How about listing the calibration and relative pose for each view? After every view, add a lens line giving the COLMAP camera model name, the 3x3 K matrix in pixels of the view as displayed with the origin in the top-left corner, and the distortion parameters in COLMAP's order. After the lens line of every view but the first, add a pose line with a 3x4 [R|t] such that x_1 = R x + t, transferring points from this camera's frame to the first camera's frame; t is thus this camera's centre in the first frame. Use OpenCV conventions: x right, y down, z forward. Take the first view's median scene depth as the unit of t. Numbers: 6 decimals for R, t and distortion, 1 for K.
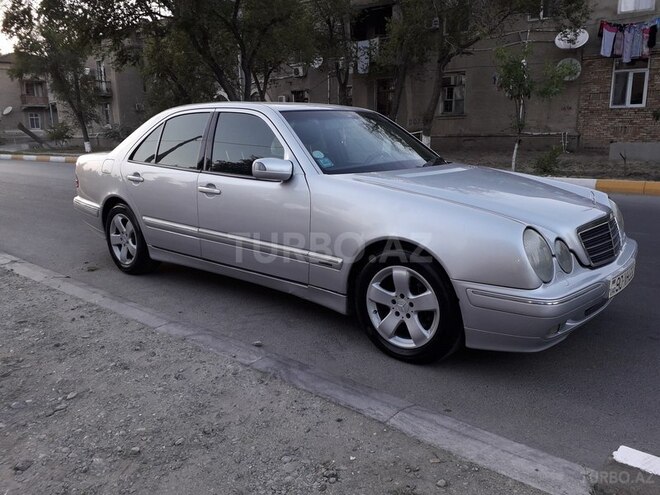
lens RADIAL K [[537.4, 0, 330.0], [0, 537.4, 247.5], [0, 0, 1]] dist [0.004179, -0.019309]
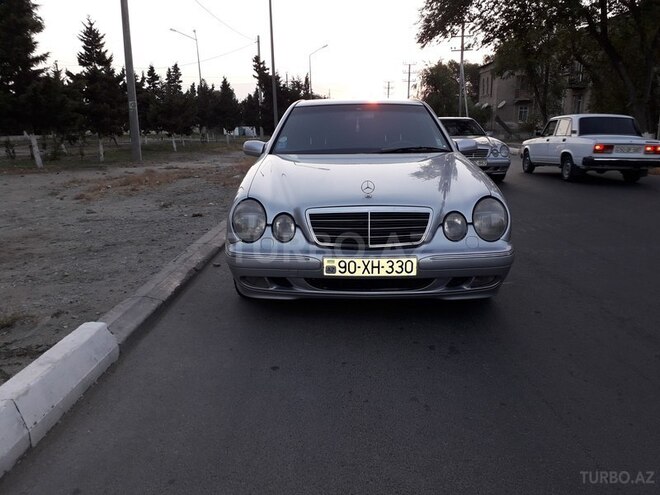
lens RADIAL K [[537.4, 0, 330.0], [0, 537.4, 247.5], [0, 0, 1]] dist [0.004179, -0.019309]
pose [[0.618716, 0.175464, -0.765769, 1.015874], [-0.164347, 0.982080, 0.092242, -0.048618], [0.768232, 0.068780, 0.636466, 0.242957]]
